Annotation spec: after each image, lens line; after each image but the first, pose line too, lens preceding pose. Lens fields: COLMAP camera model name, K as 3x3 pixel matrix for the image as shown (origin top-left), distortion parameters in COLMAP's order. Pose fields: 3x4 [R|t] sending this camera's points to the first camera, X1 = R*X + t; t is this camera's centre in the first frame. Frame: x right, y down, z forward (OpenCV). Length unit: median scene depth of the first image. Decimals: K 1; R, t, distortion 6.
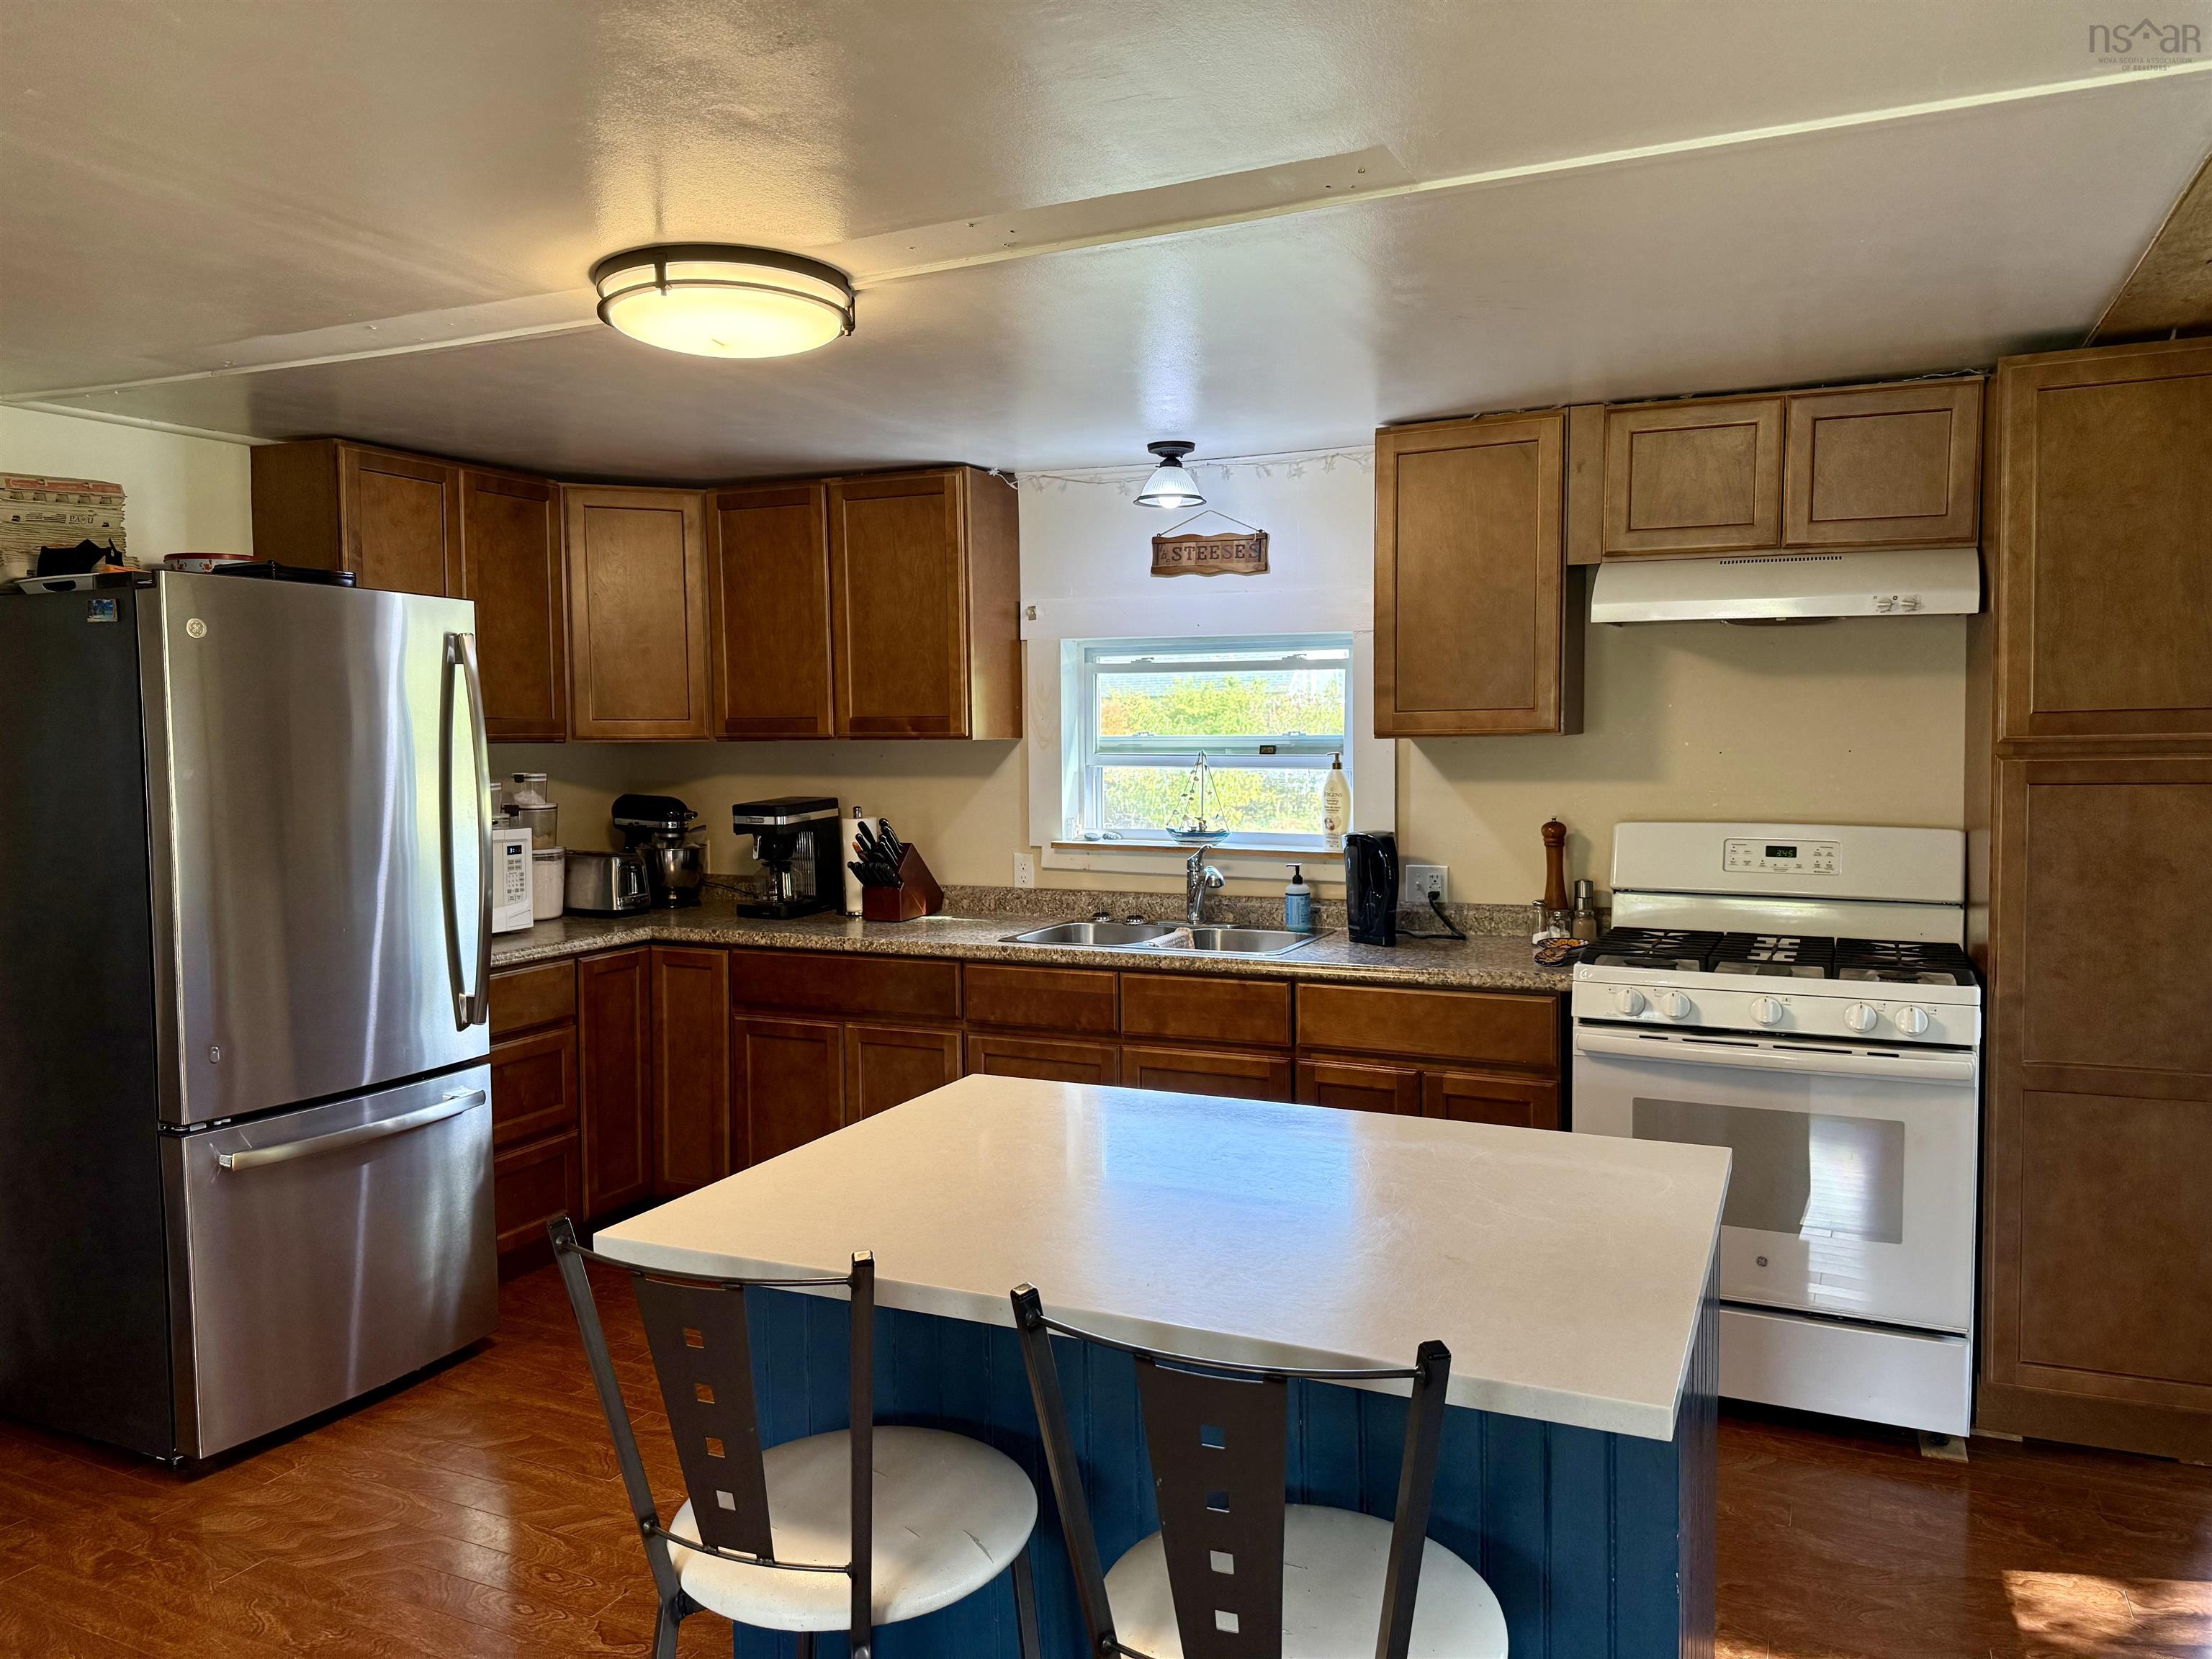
lens RADIAL K [[1540.4, 0, 1113.7], [0, 1540.4, 827.8], [0, 0, 1]] dist [0.024888, -0.026363]
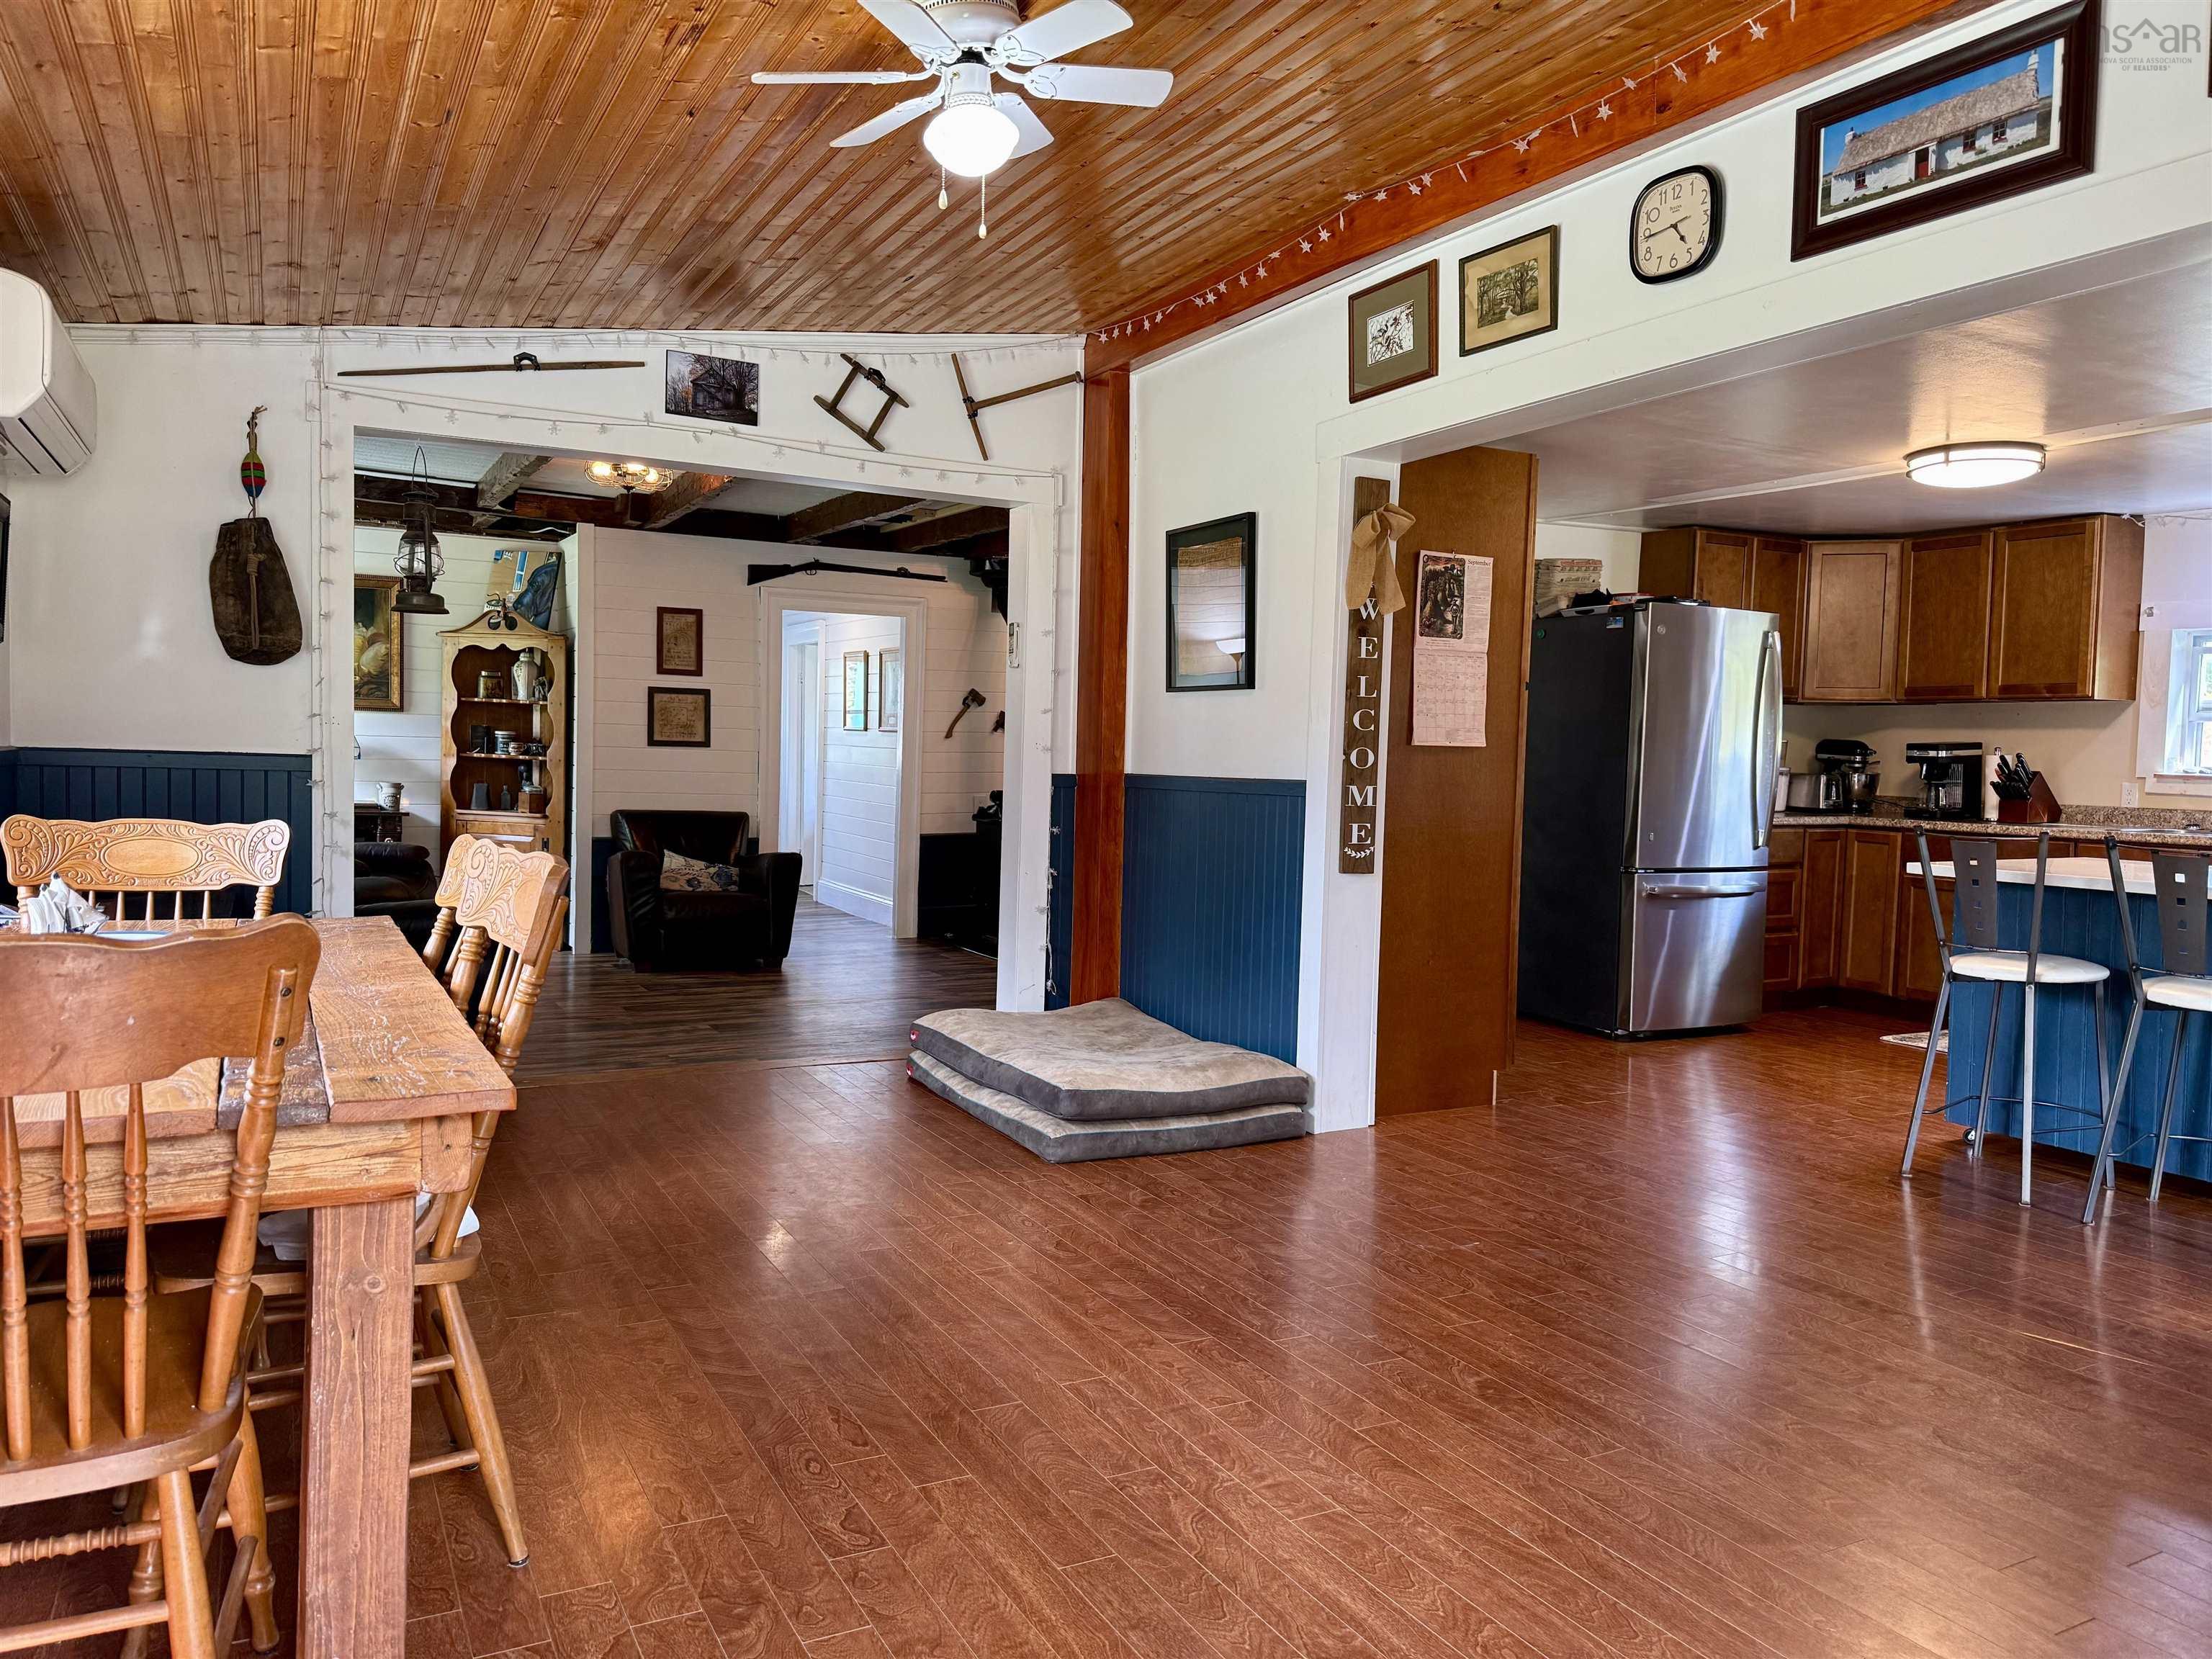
lens RADIAL K [[1540.4, 0, 1138.1], [0, 1540.4, 846.9], [0, 0, 1]] dist [0.024888, -0.026363]
pose [[0.803056, 0.061298, -0.592743, 0.058042], [-0.061548, 0.997907, 0.019811, 0.106418], [0.592717, 0.020573, 0.805148, -0.702047]]
